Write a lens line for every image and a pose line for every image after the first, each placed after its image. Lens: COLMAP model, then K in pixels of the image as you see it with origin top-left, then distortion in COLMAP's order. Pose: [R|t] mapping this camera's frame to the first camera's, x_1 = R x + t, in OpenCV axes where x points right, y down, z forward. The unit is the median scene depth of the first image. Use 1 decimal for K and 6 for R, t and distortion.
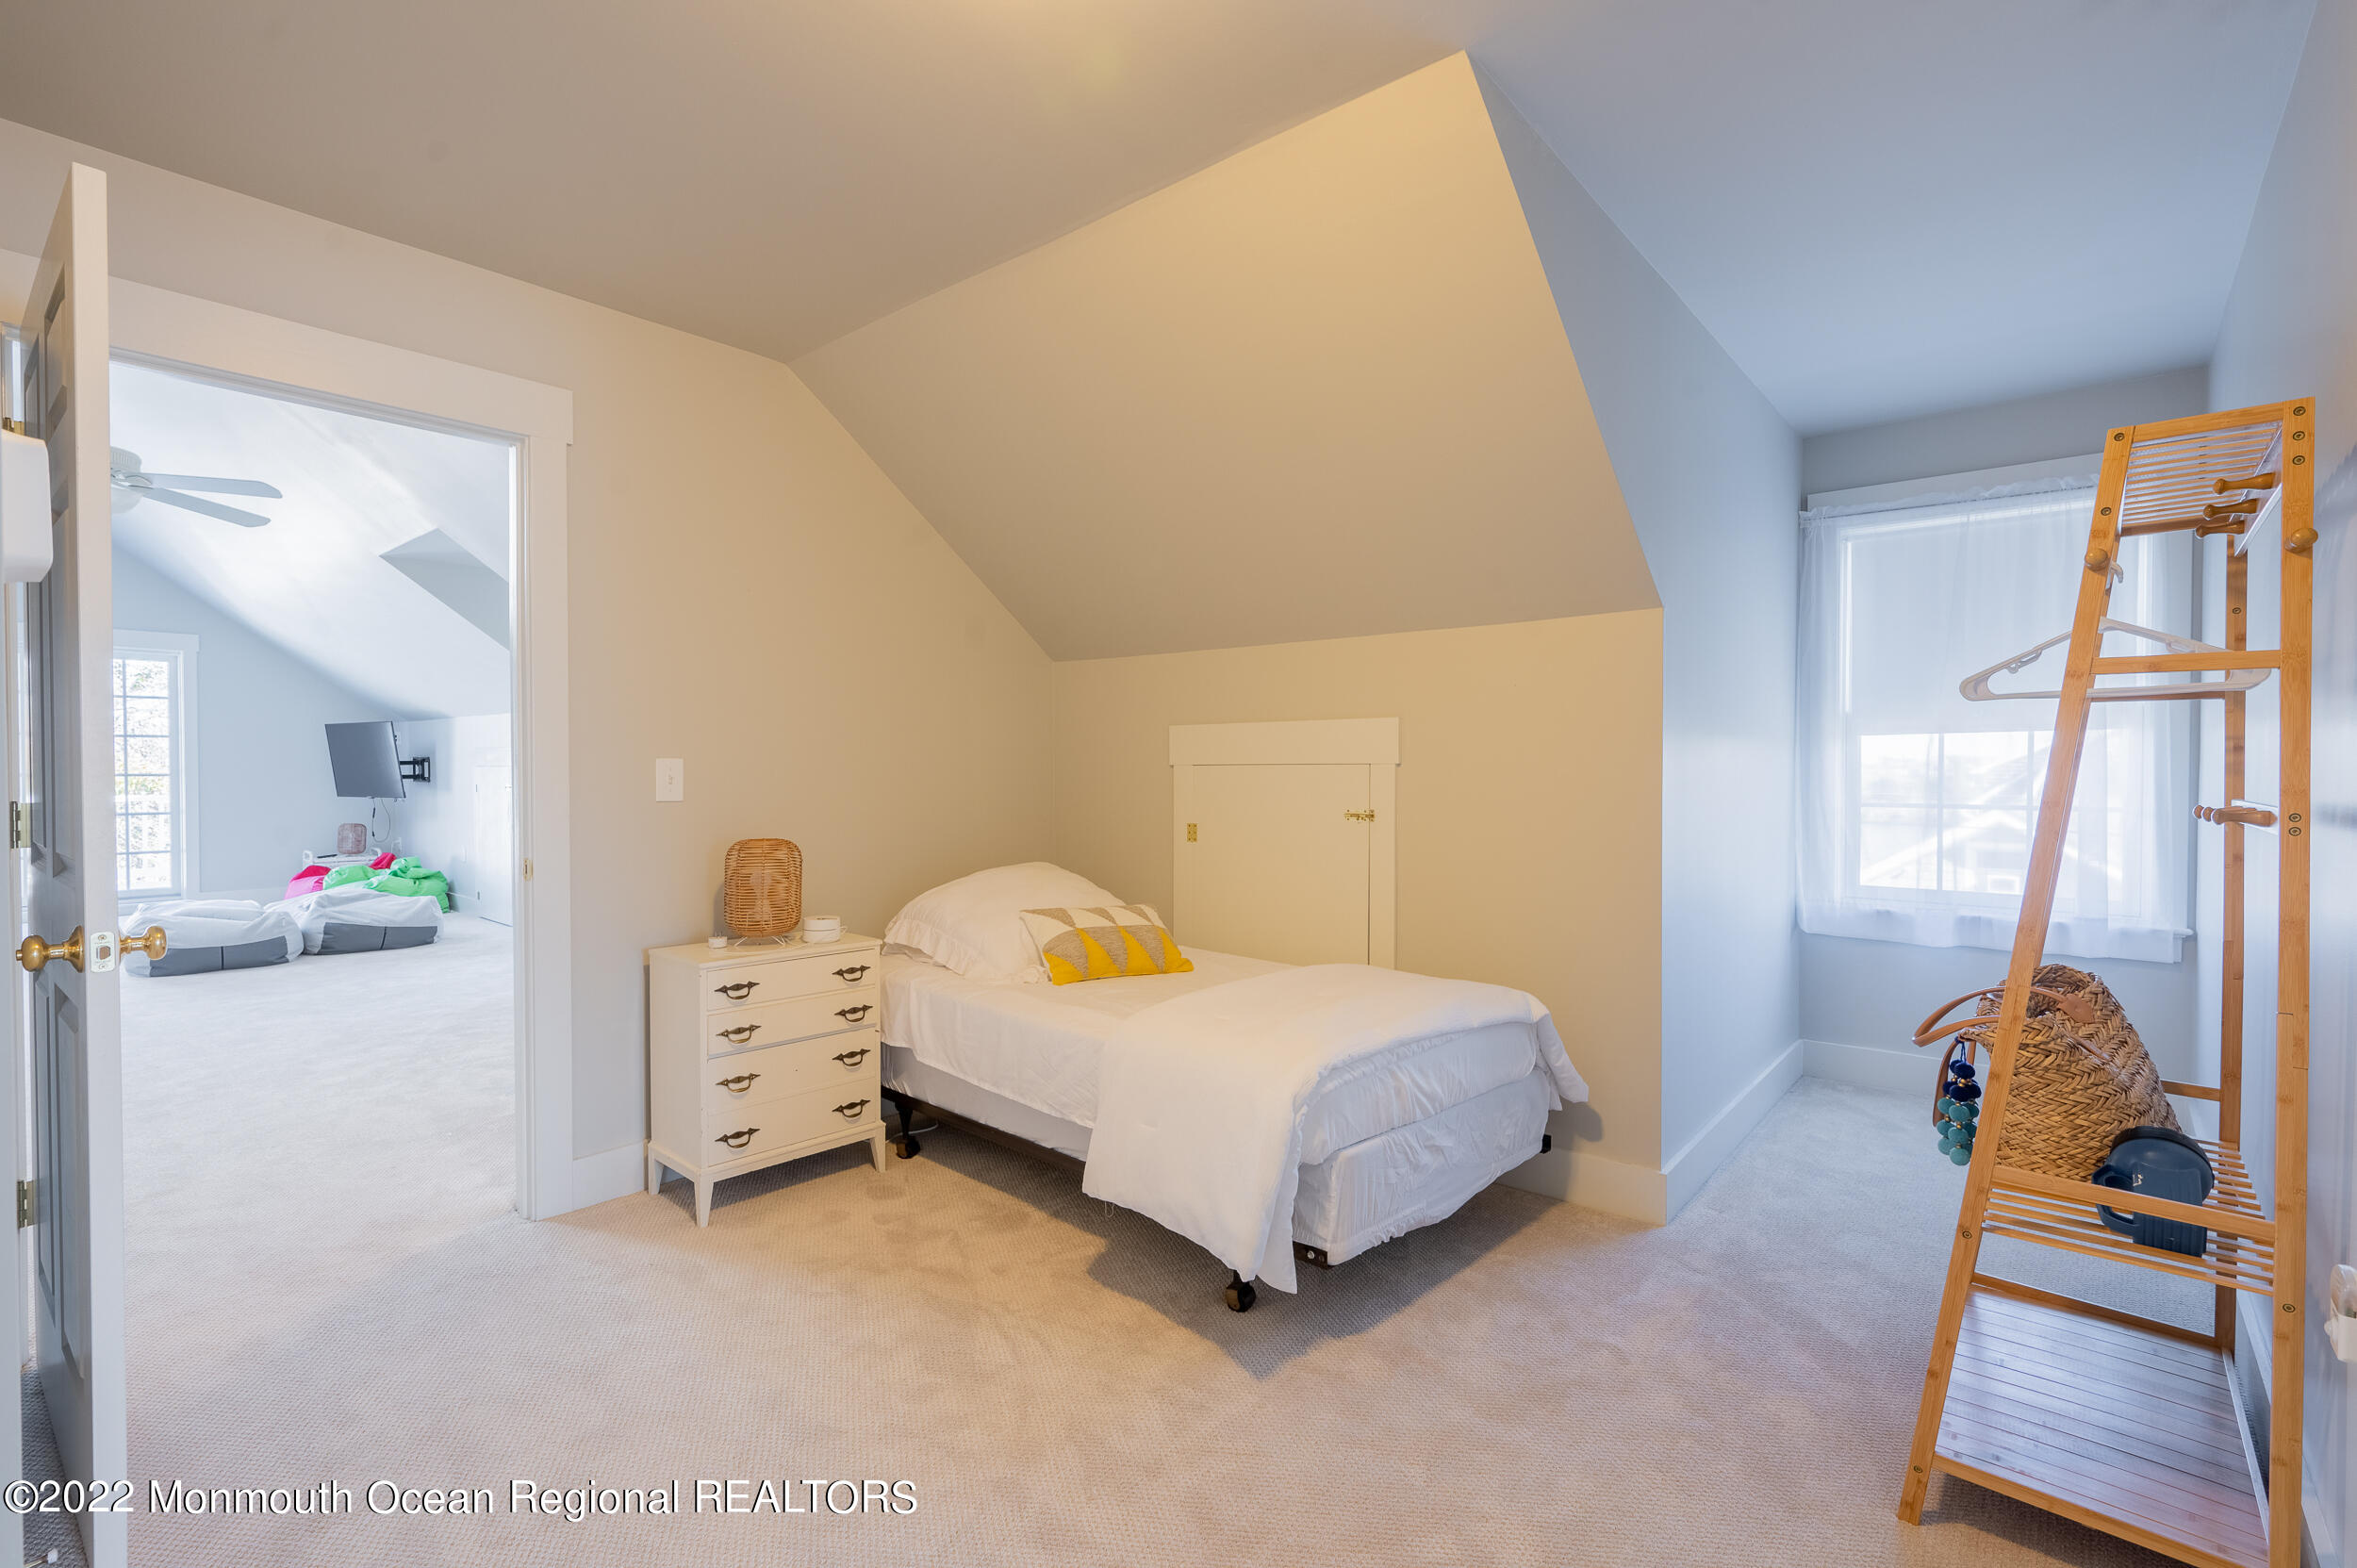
lens RADIAL K [[1096.8, 0, 1175.8], [0, 1096.8, 782.0], [0, 0, 1]] dist [0.006056, -0.000391]
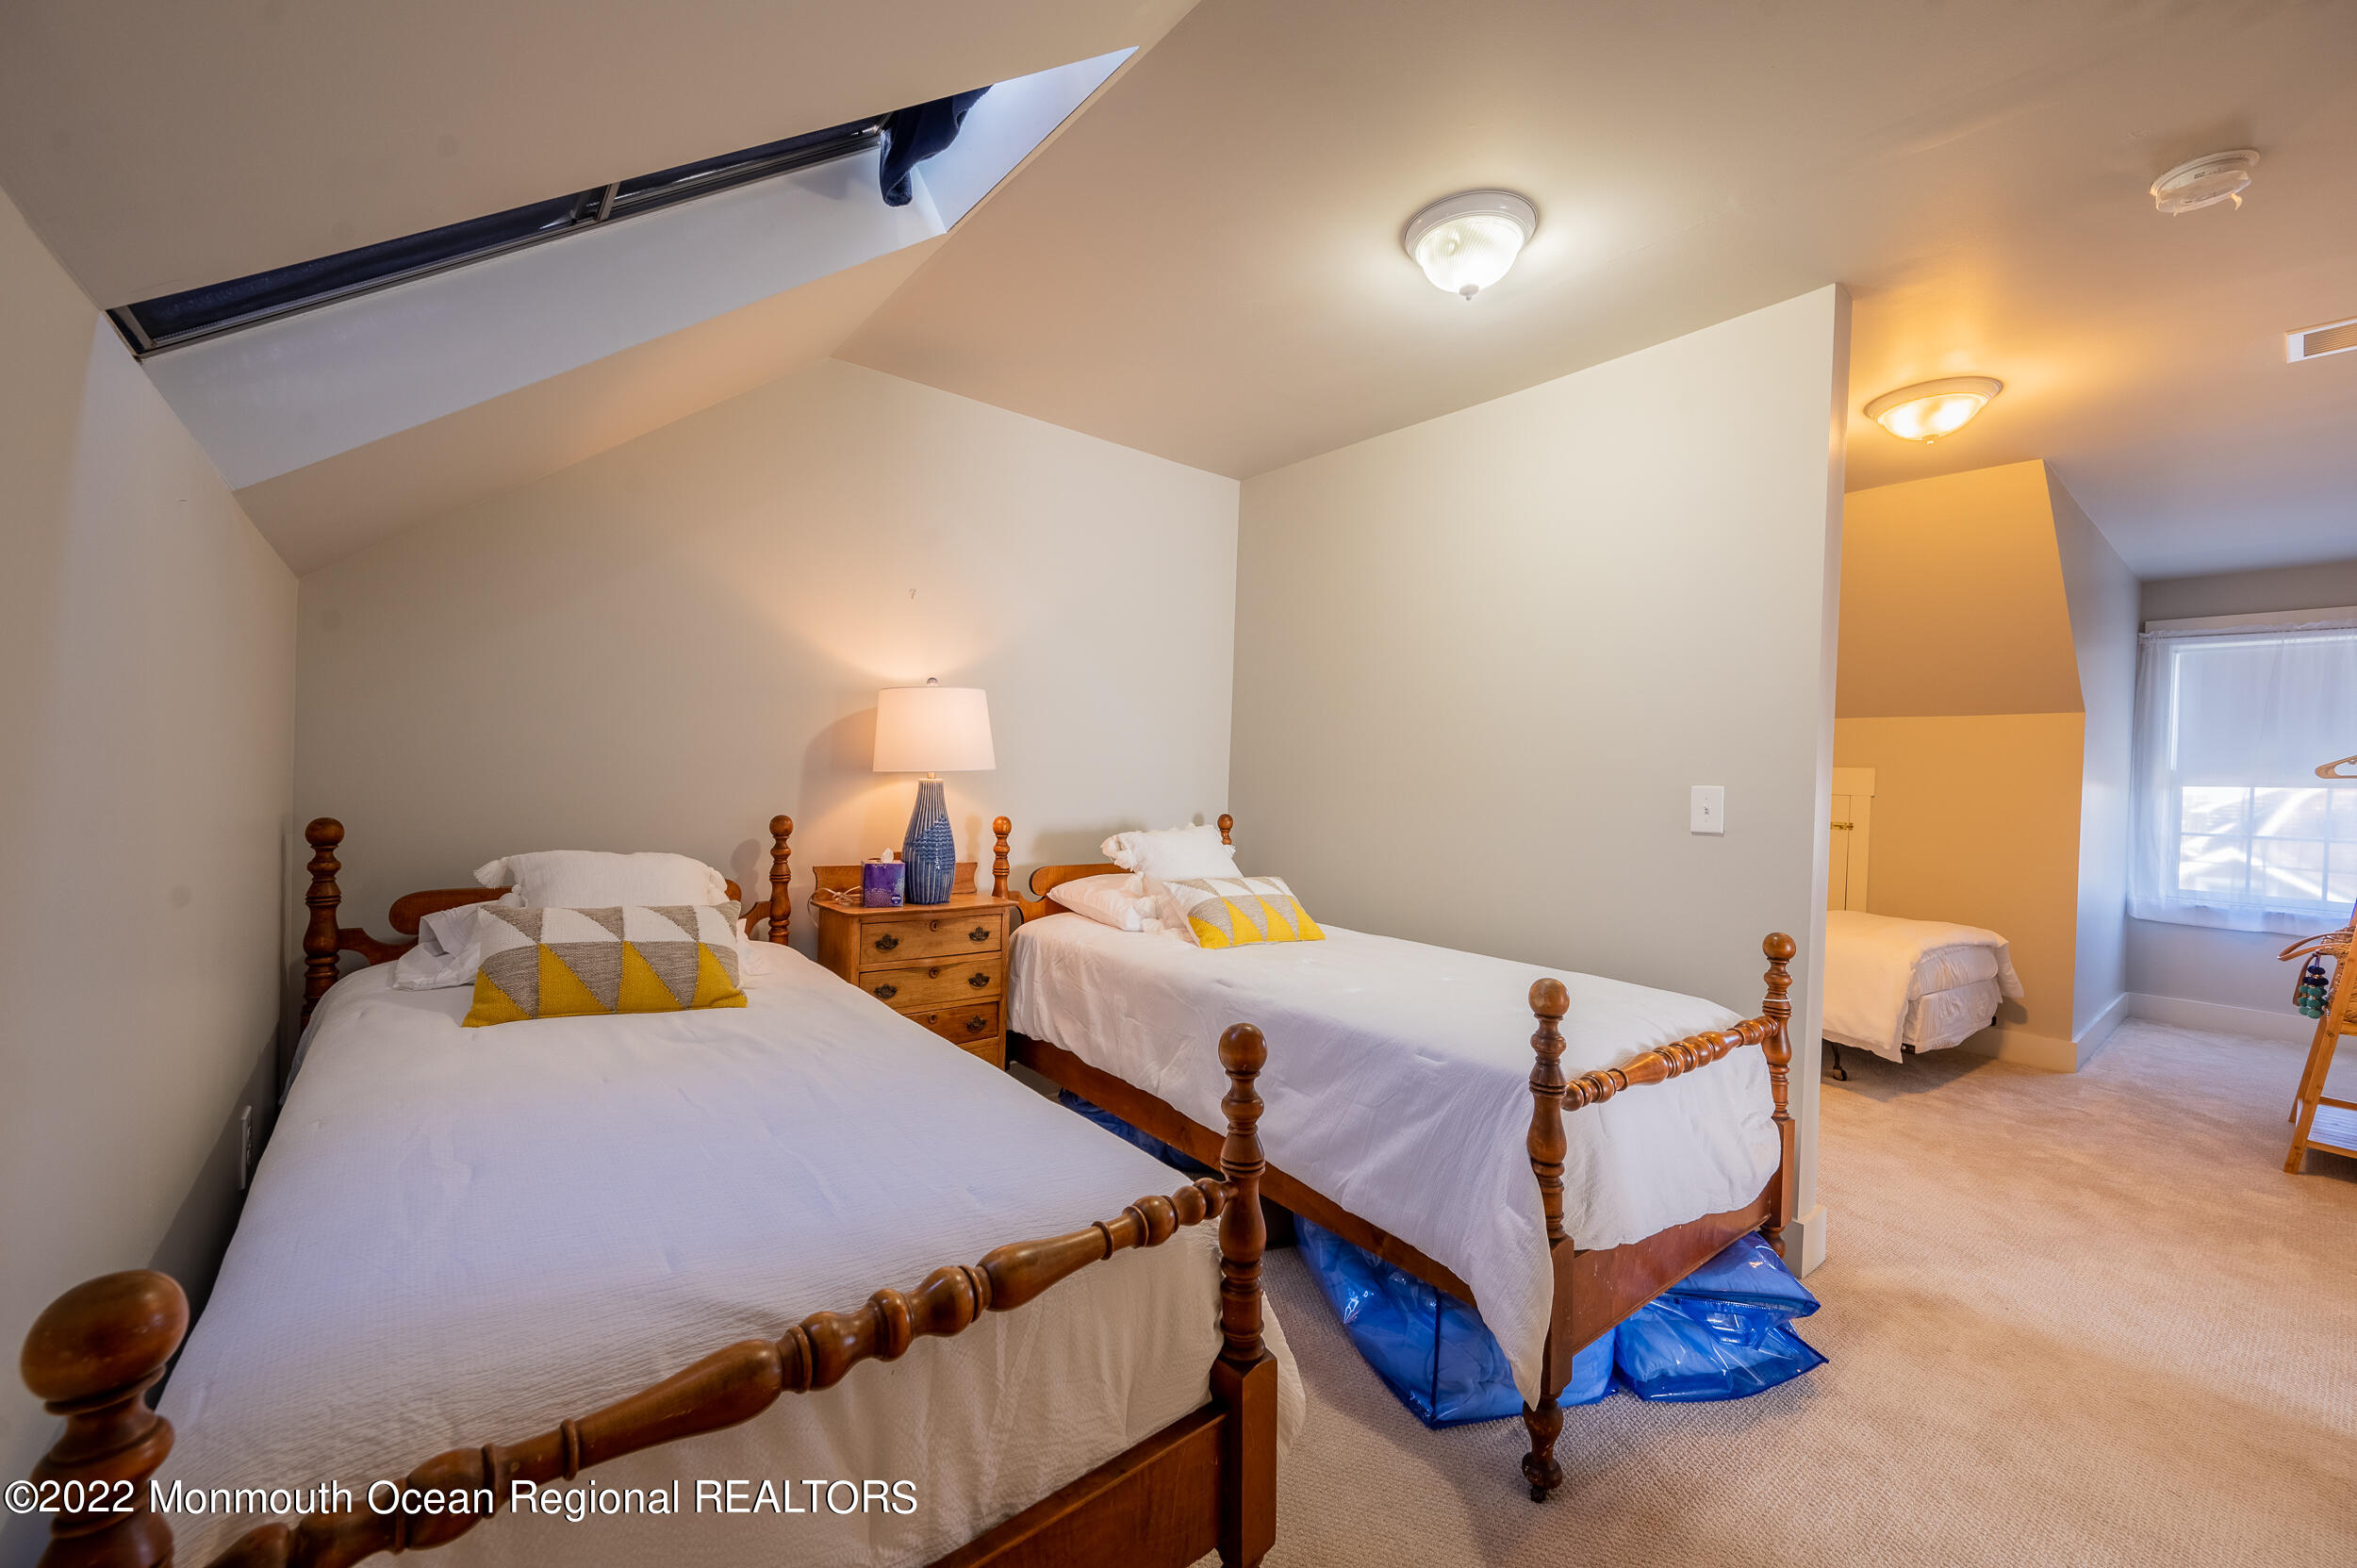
lens RADIAL K [[936.8, 0, 1173.1], [0, 936.8, 784.6], [0, 0, 1]] dist [0.000496, 0.000590]
pose [[0.980906, 0.033270, -0.191616, -0.670638], [-0.033980, 0.999422, -0.000420, 0.002812], [0.191491, 0.006923, 0.981470, -0.709841]]
